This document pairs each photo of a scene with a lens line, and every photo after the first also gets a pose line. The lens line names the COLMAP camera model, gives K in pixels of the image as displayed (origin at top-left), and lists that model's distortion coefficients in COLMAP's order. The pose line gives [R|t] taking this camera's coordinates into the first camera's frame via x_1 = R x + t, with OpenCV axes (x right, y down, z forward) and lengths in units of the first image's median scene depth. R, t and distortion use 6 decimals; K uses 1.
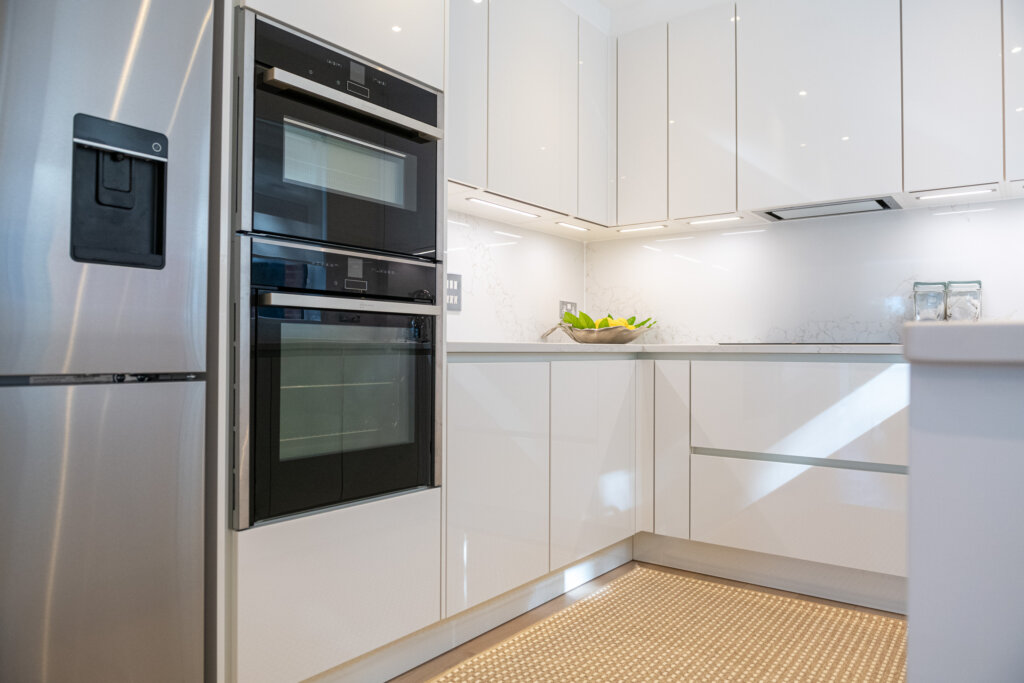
lens RADIAL K [[695.9, 0, 512.0], [0, 695.9, 341.5], [0, 0, 1]] dist [-0.025783, -0.001146]
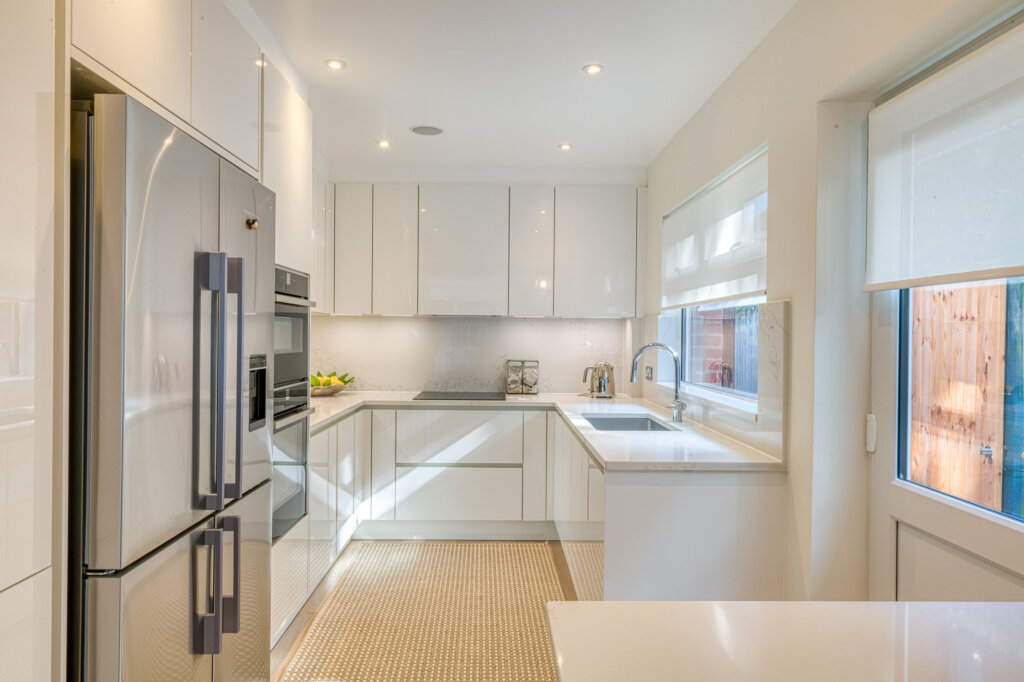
lens RADIAL K [[660.4, 0, 512.0], [0, 660.4, 341.0], [0, 0, 1]] dist [0.006748, 0.000163]
pose [[0.781398, -0.003228, 0.624025, -0.509503], [-0.013763, 0.999654, 0.022405, -0.177743], [-0.623881, -0.026095, 0.781083, -0.381082]]
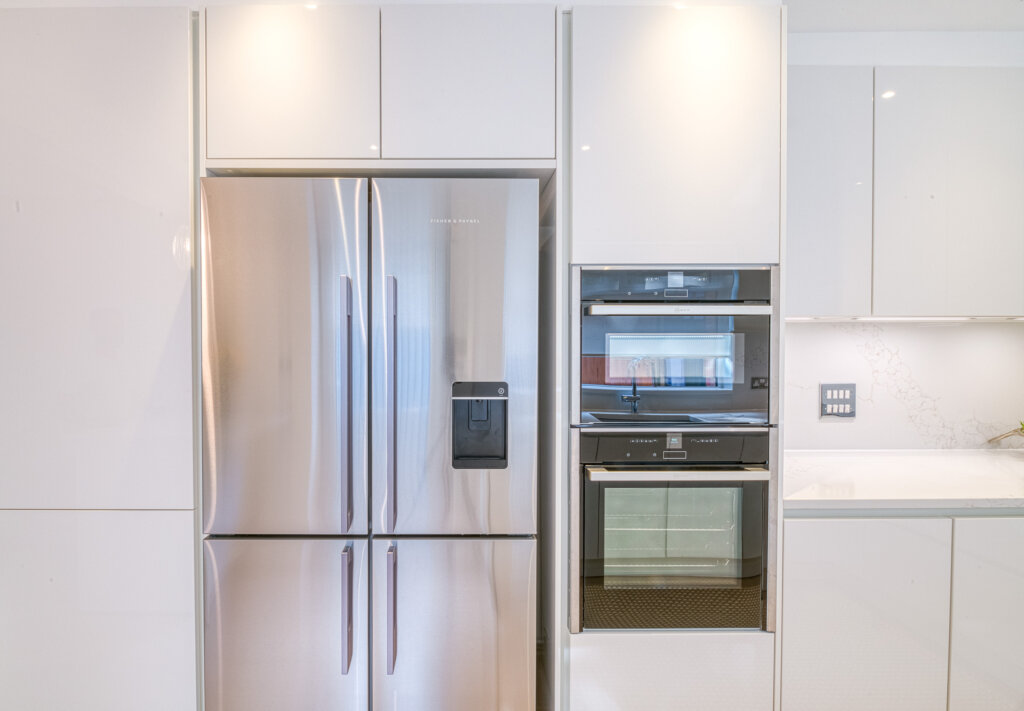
lens RADIAL K [[459.7, 0, 447.5], [0, 459.7, 355.1], [0, 0, 1]] dist [0.000738, -0.004058]
pose [[0.603795, 0.007722, -0.797102, 0.112648], [0.015663, 0.999645, 0.021549, -0.177815], [0.796986, -0.025496, 0.603459, 0.124454]]
